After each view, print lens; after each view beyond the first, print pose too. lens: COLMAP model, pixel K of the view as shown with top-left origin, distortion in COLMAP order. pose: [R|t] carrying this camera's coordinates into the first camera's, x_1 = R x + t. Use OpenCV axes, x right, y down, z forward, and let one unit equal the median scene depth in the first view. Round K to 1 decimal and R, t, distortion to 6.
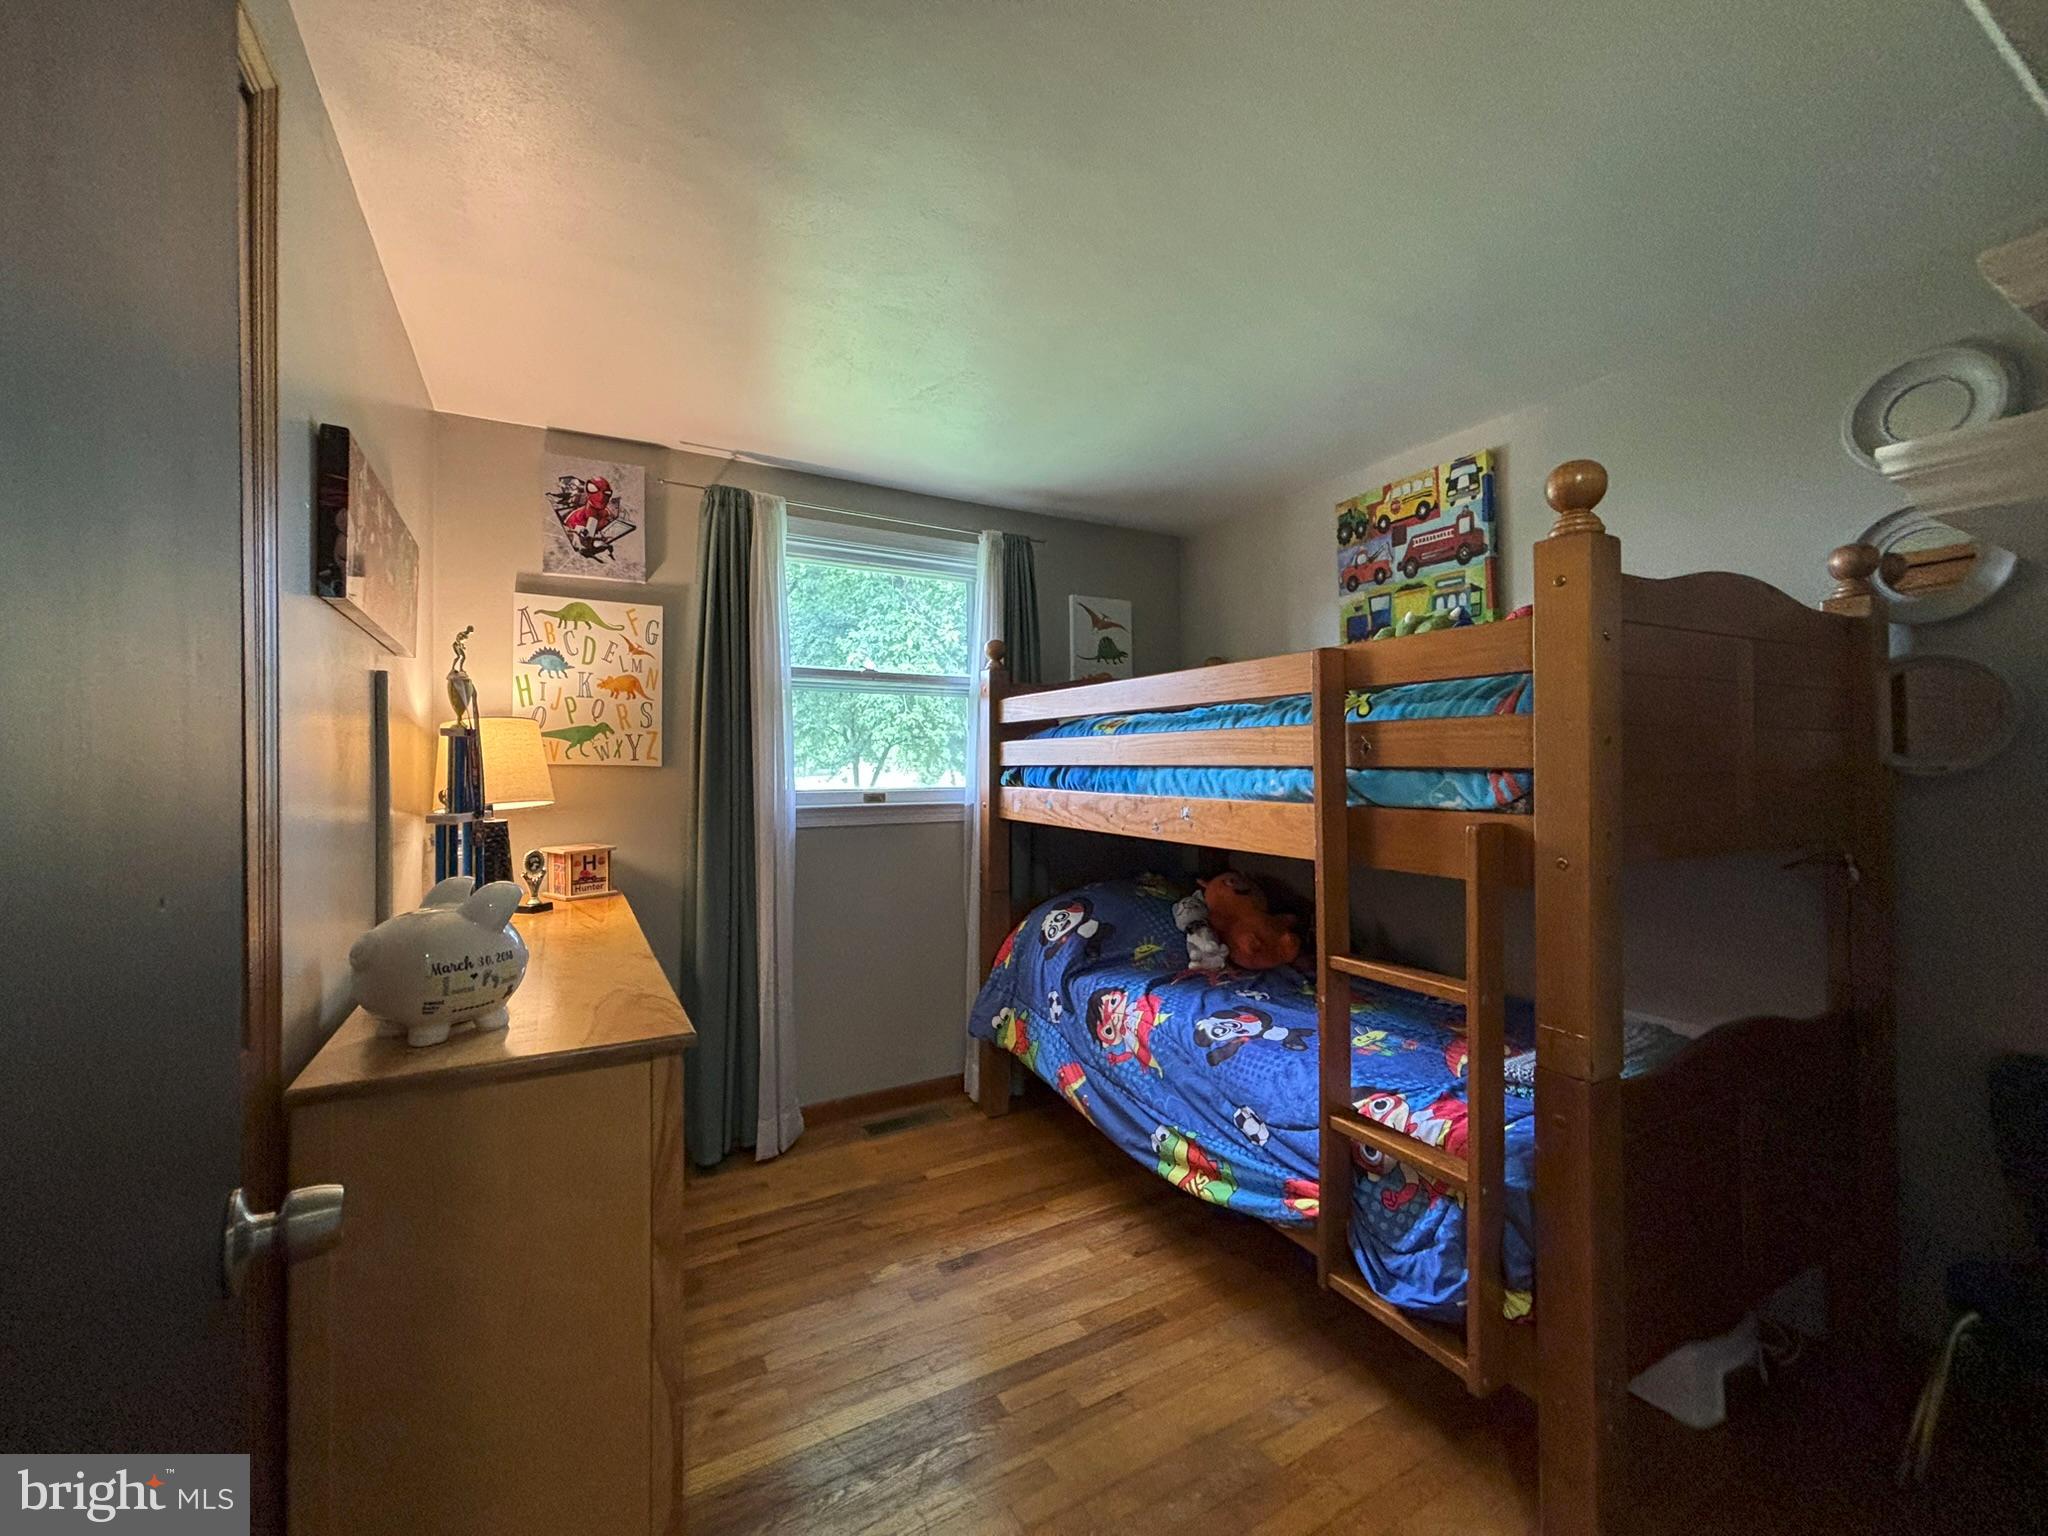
lens RADIAL K [[829.5, 0, 981.3], [0, 829.5, 764.0], [0, 0, 1]] dist [0.000574, 0.000056]
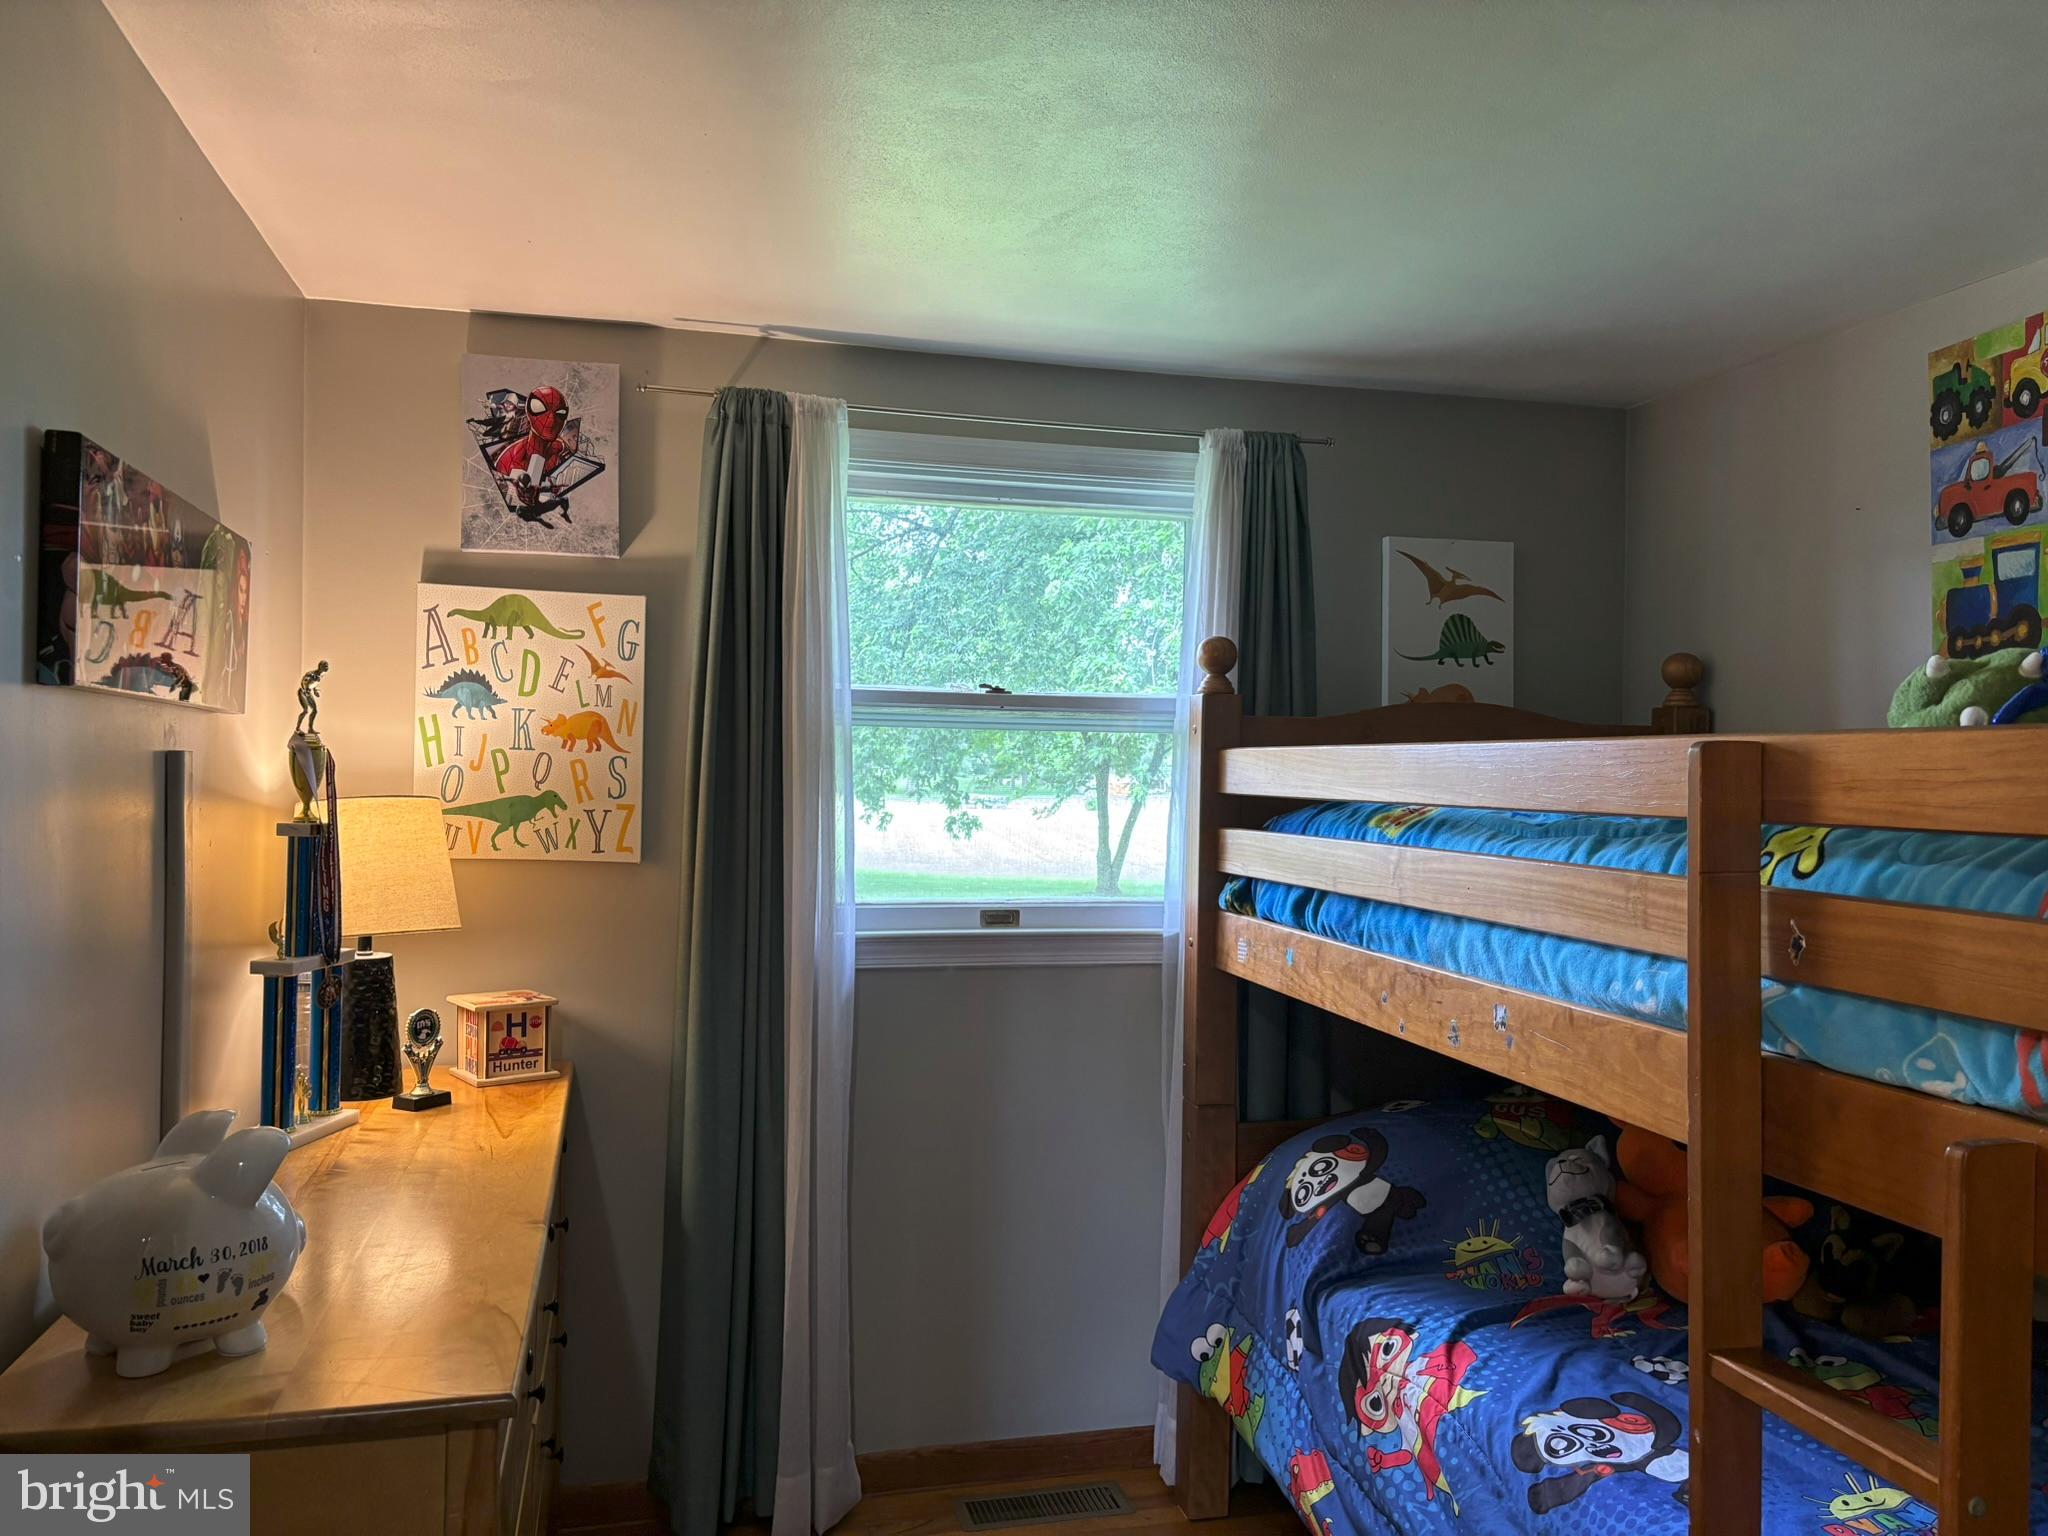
lens RADIAL K [[1552.8, 0, 1008.3], [0, 1552.8, 752.5], [0, 0, 1]] dist [0.055819, -0.065988]
pose [[0.965930, 0.014018, -0.258424, 0.164013], [-0.011746, 0.999878, 0.010335, -0.092351], [0.258537, -0.006947, 0.965976, -0.021509]]
